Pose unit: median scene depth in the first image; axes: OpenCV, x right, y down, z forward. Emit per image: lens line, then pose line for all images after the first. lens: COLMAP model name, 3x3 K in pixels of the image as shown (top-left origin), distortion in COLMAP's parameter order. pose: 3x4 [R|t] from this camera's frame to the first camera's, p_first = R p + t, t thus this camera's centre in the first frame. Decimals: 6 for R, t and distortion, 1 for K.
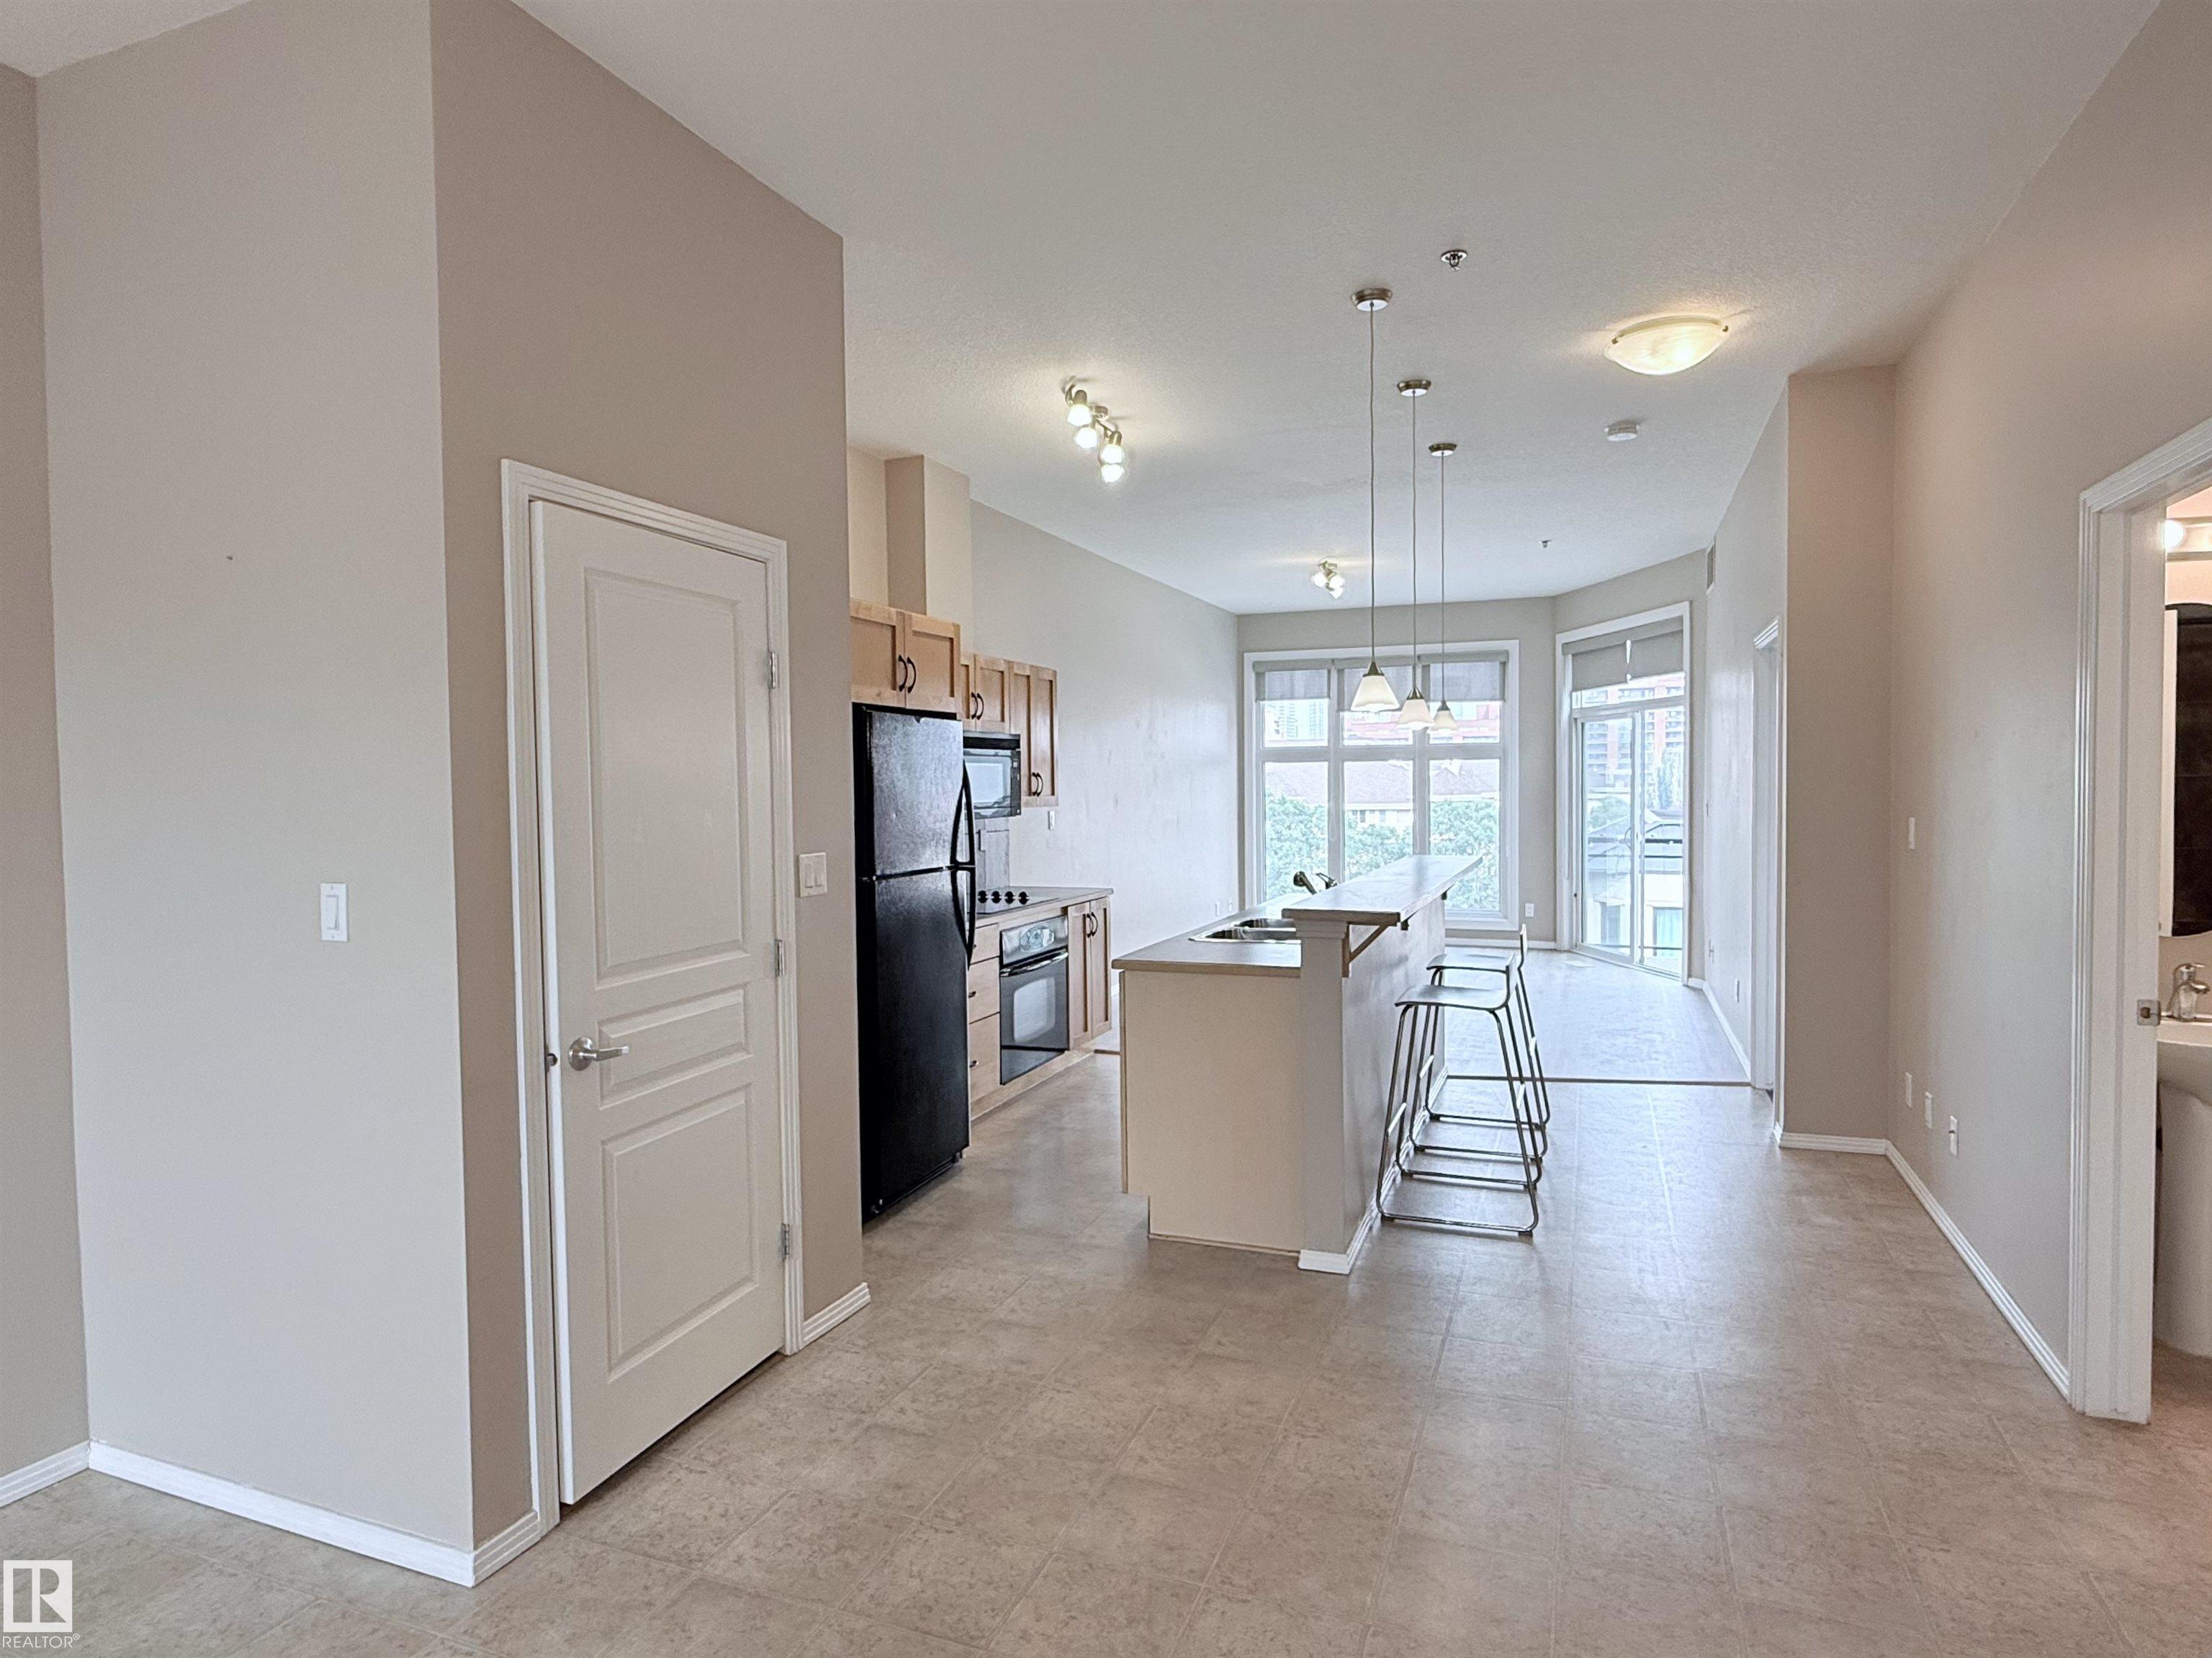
lens RADIAL K [[1233.9, 0, 1112.8], [0, 1233.9, 825.8], [0, 0, 1]] dist [-0.002864, 0.000847]
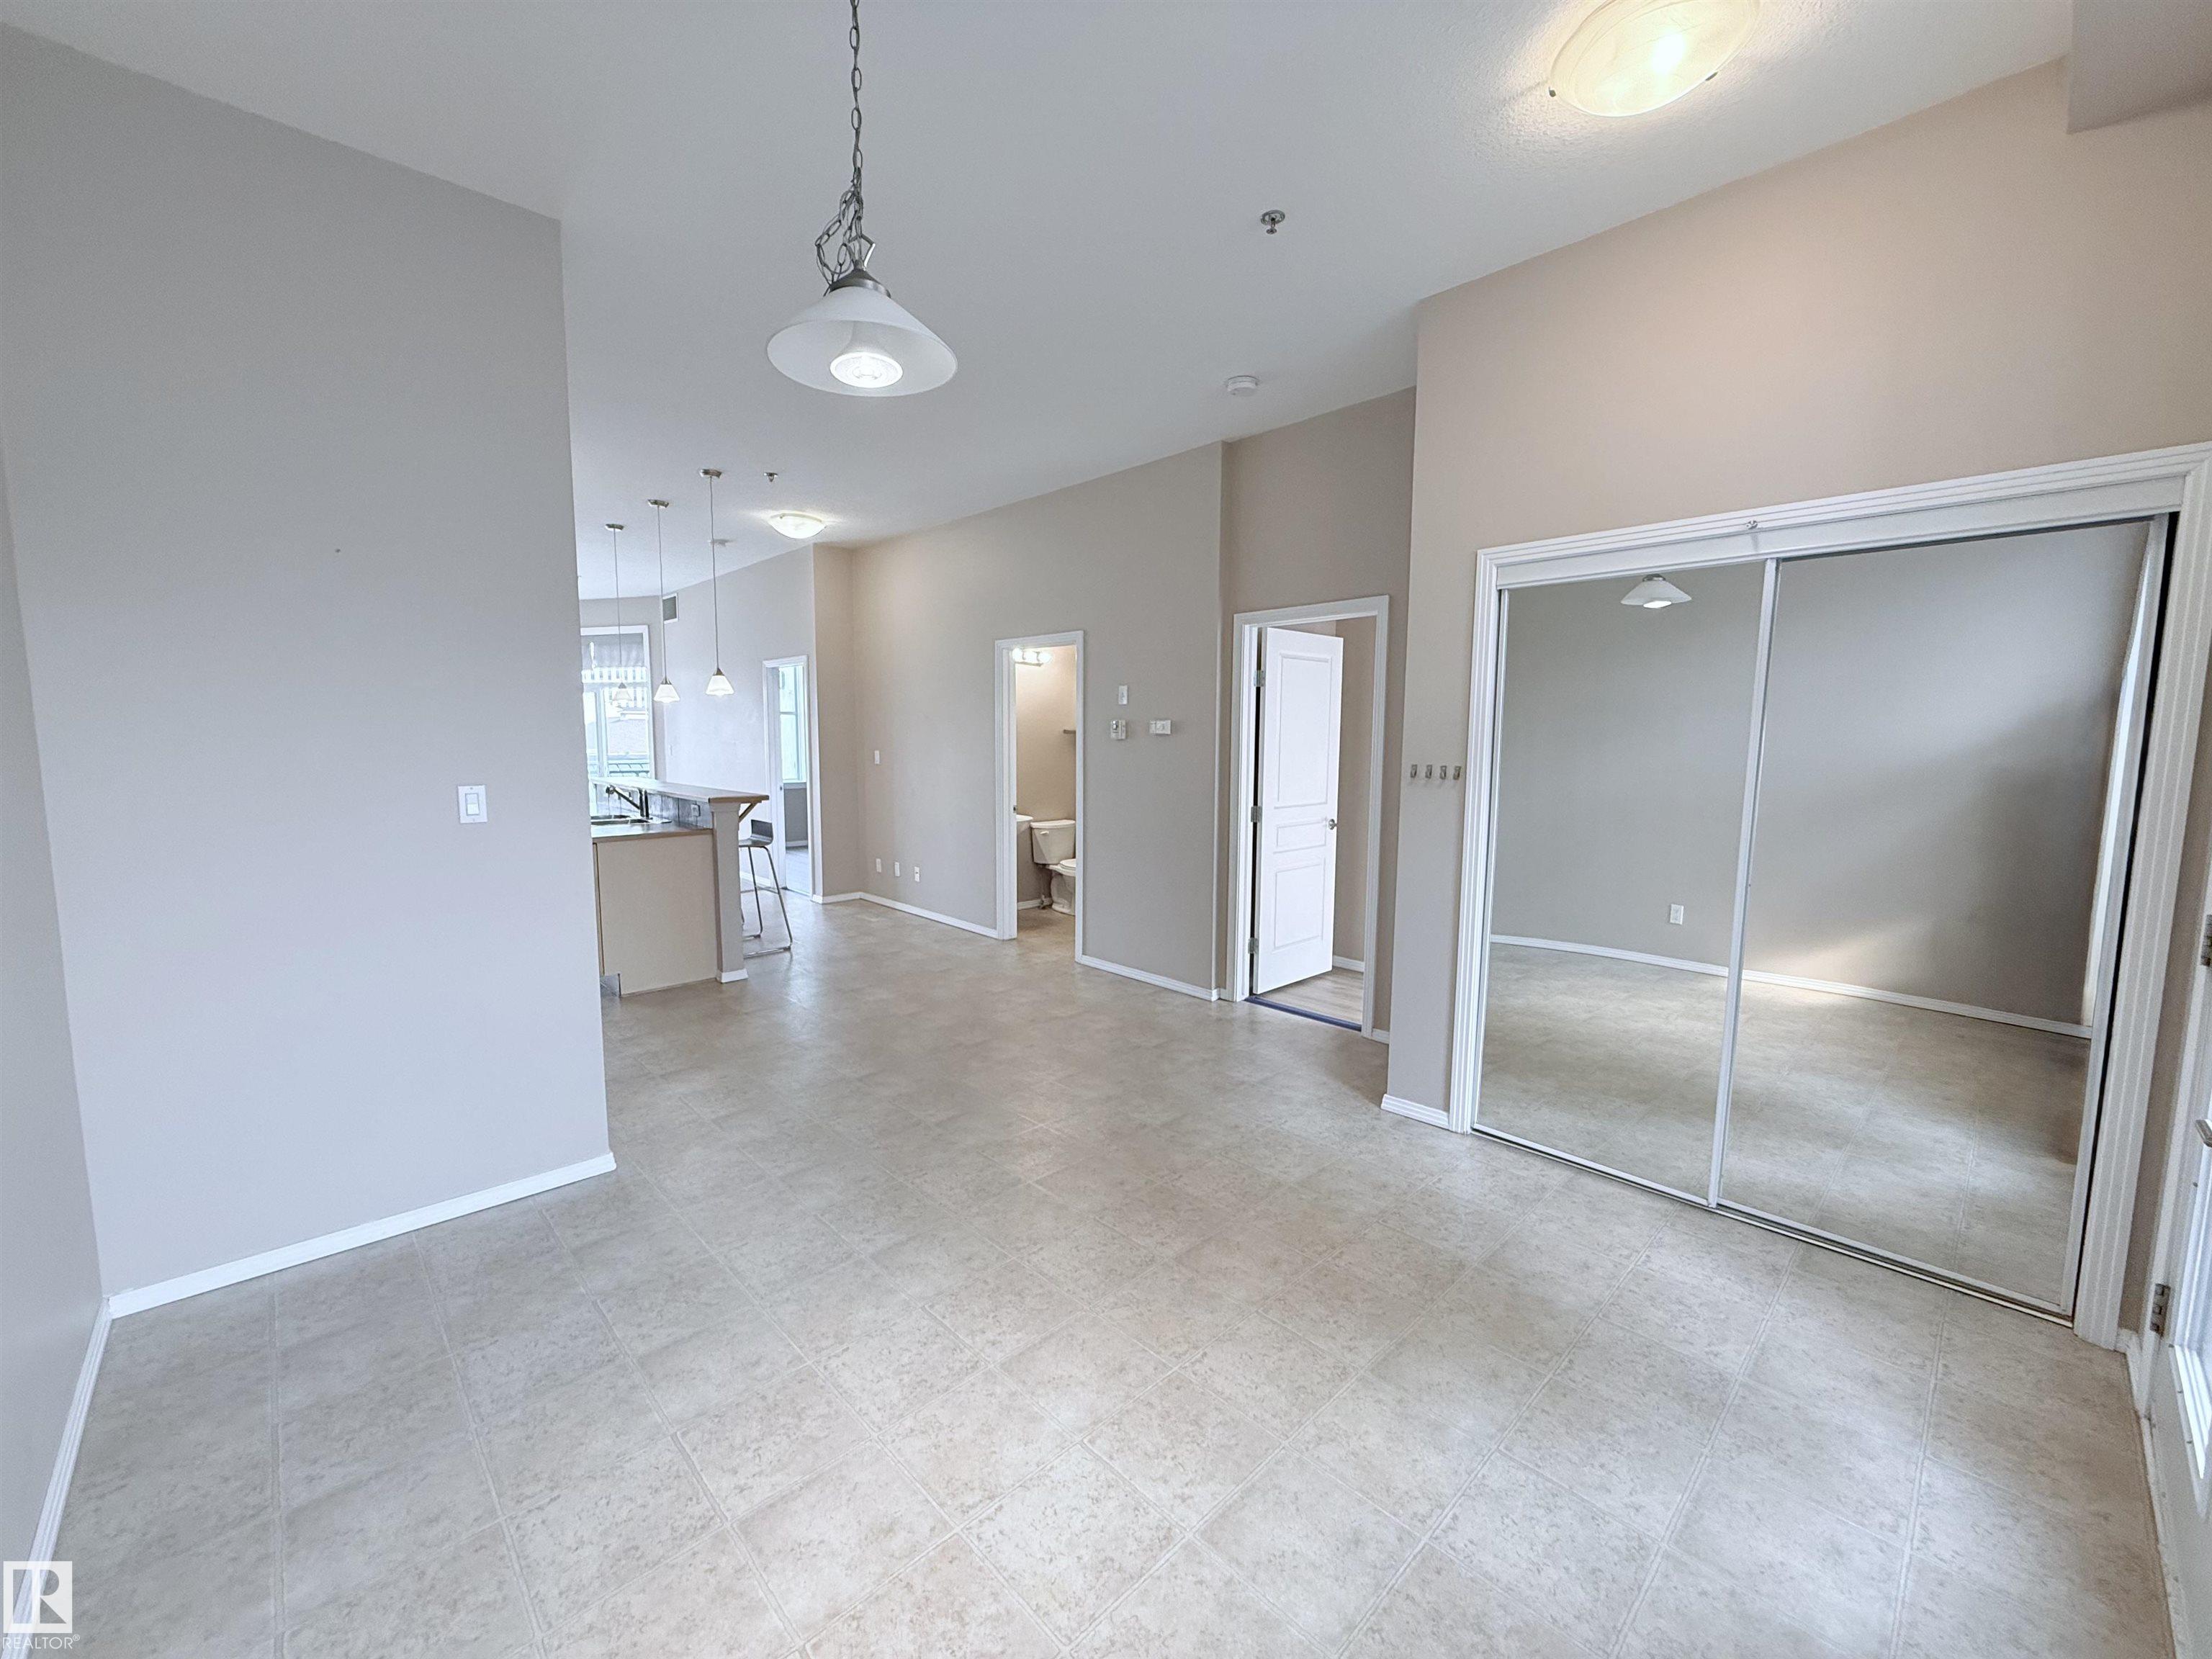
lens RADIAL K [[877.6, 0, 1089.3], [0, 877.6, 825.5], [0, 0, 1]] dist [-0.000242, -0.000031]
pose [[0.427070, -0.078784, 0.900780, -0.560901], [0.020775, 0.996789, 0.077332, 0.011856], [-0.903980, -0.014313, 0.427335, -0.073430]]
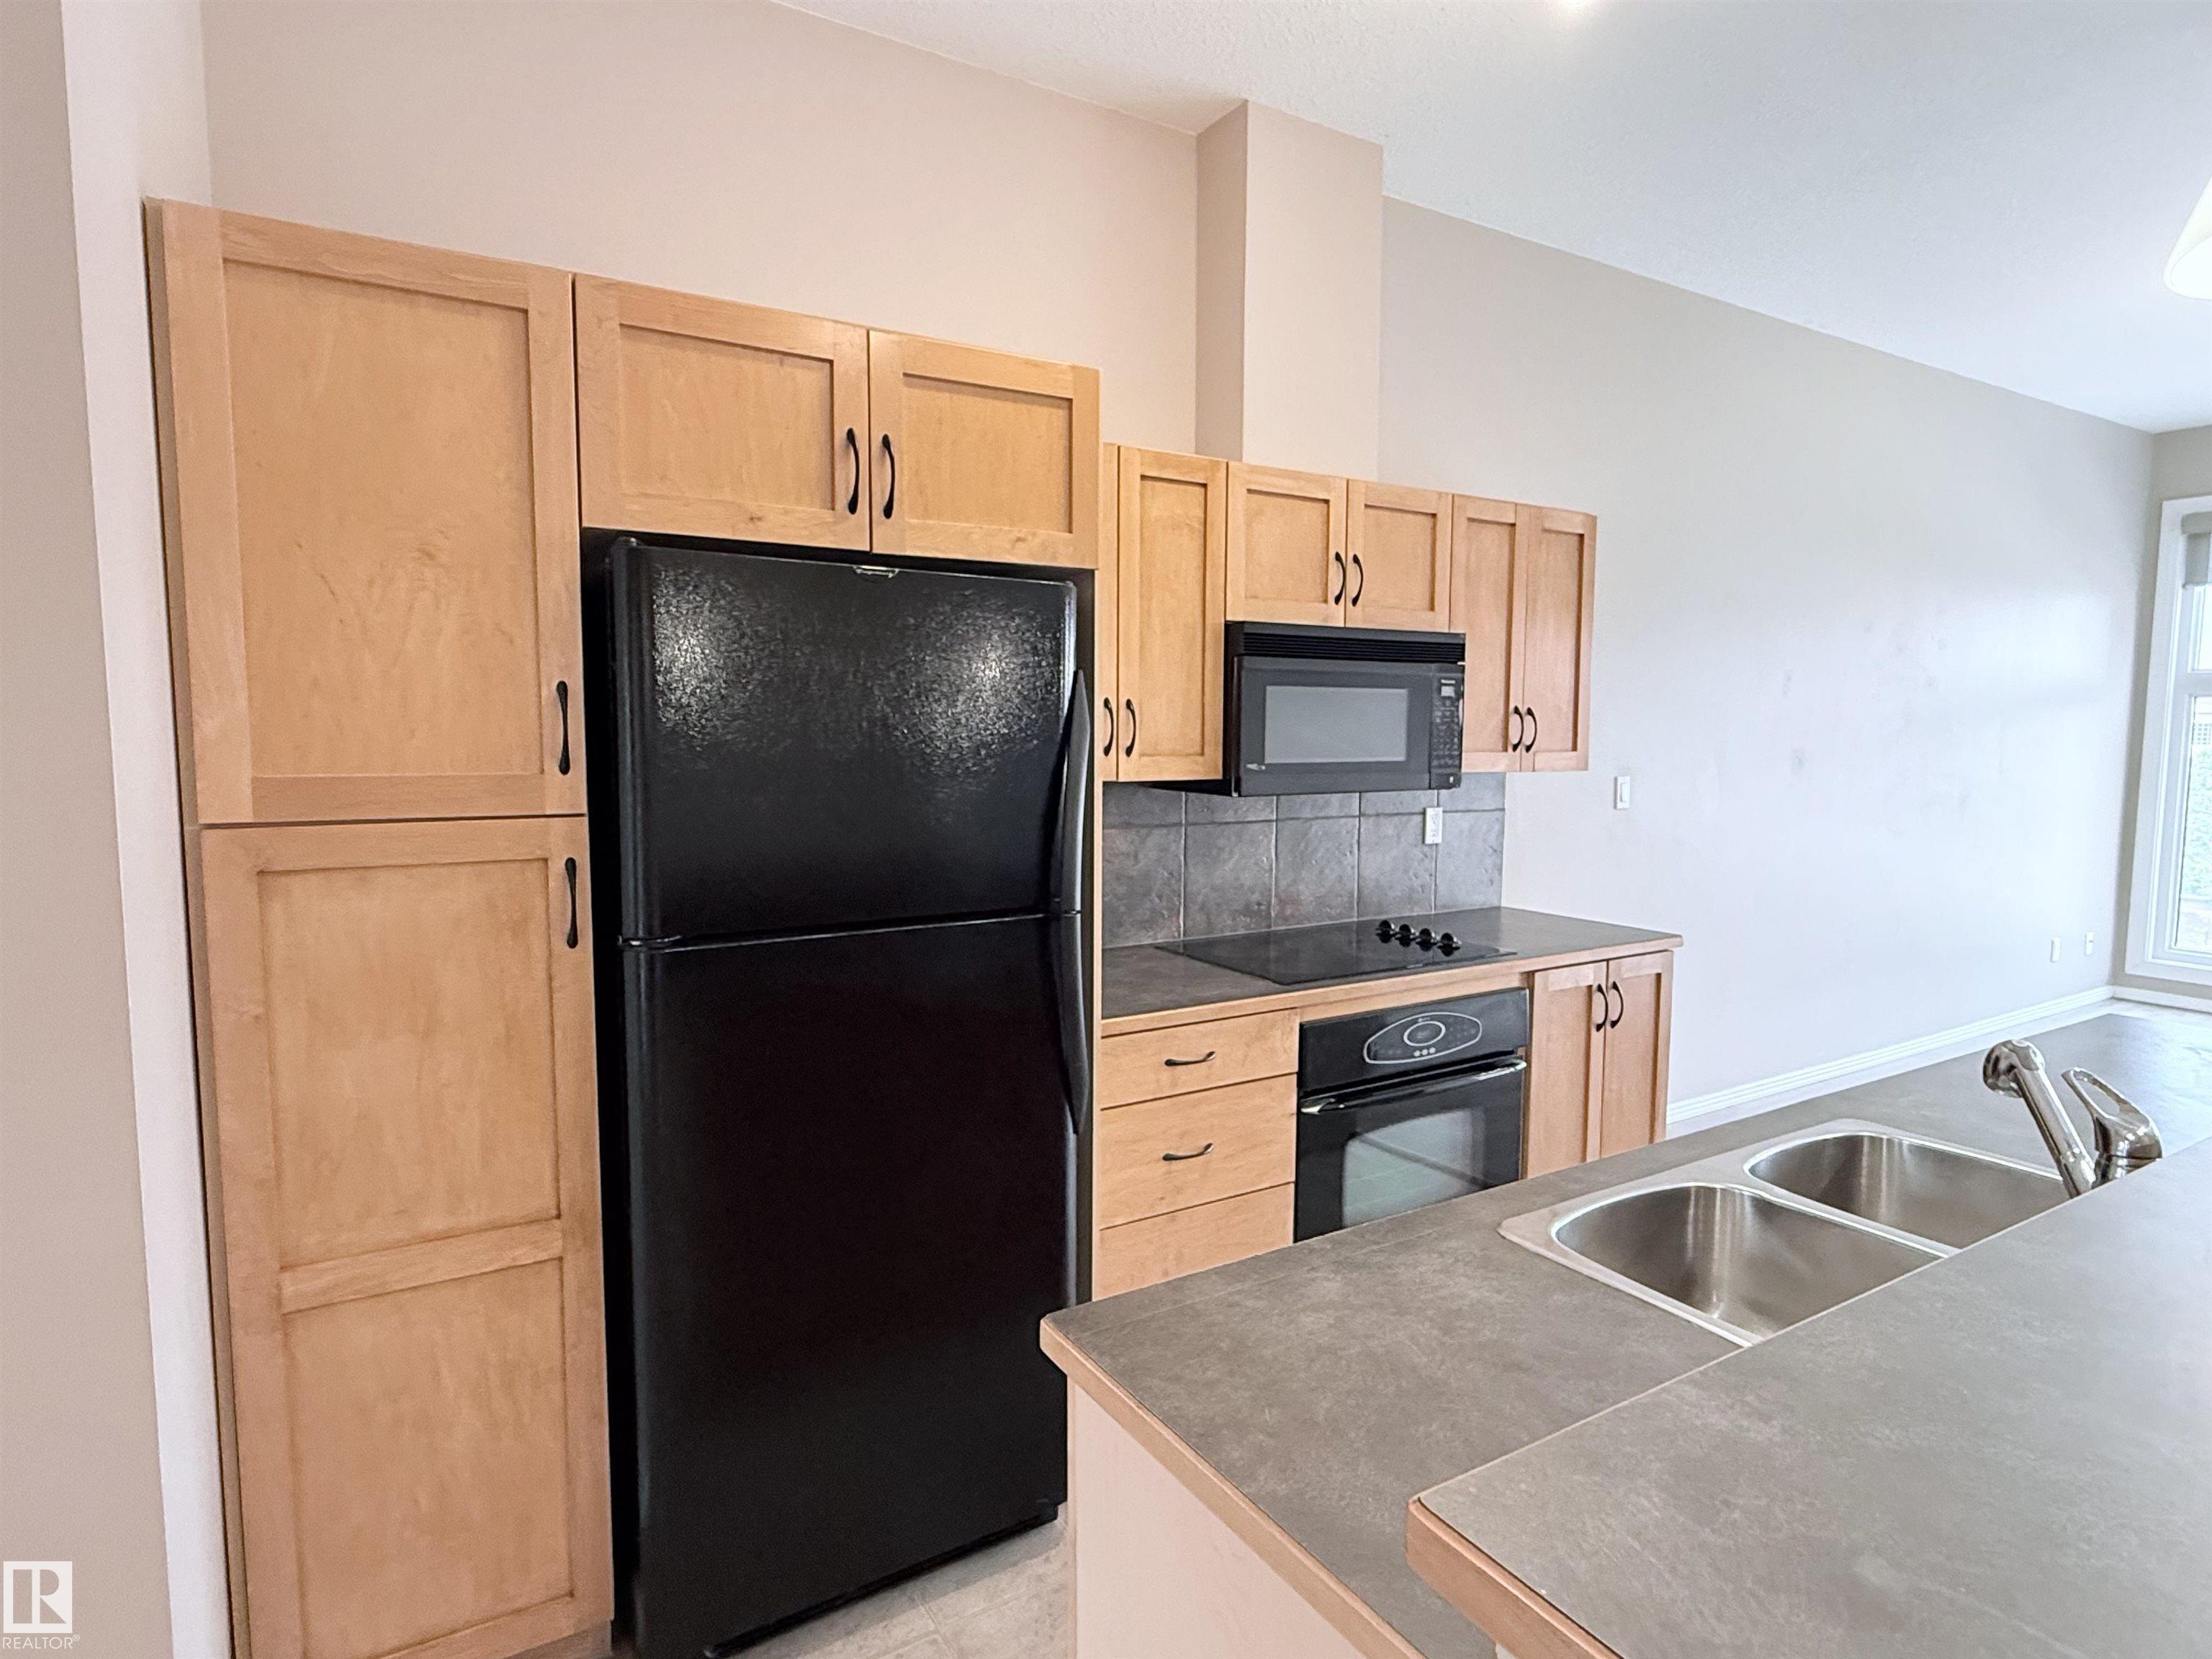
lens RADIAL K [[1184.2, 0, 1119.5], [0, 1184.2, 828.7], [0, 0, 1]] dist [-0.004181, 0.003859]
pose [[0.793956, 0.066762, -0.604299, 0.131822], [-0.033512, 0.997247, 0.066144, -0.022248], [0.607051, -0.032264, 0.794007, 0.568186]]
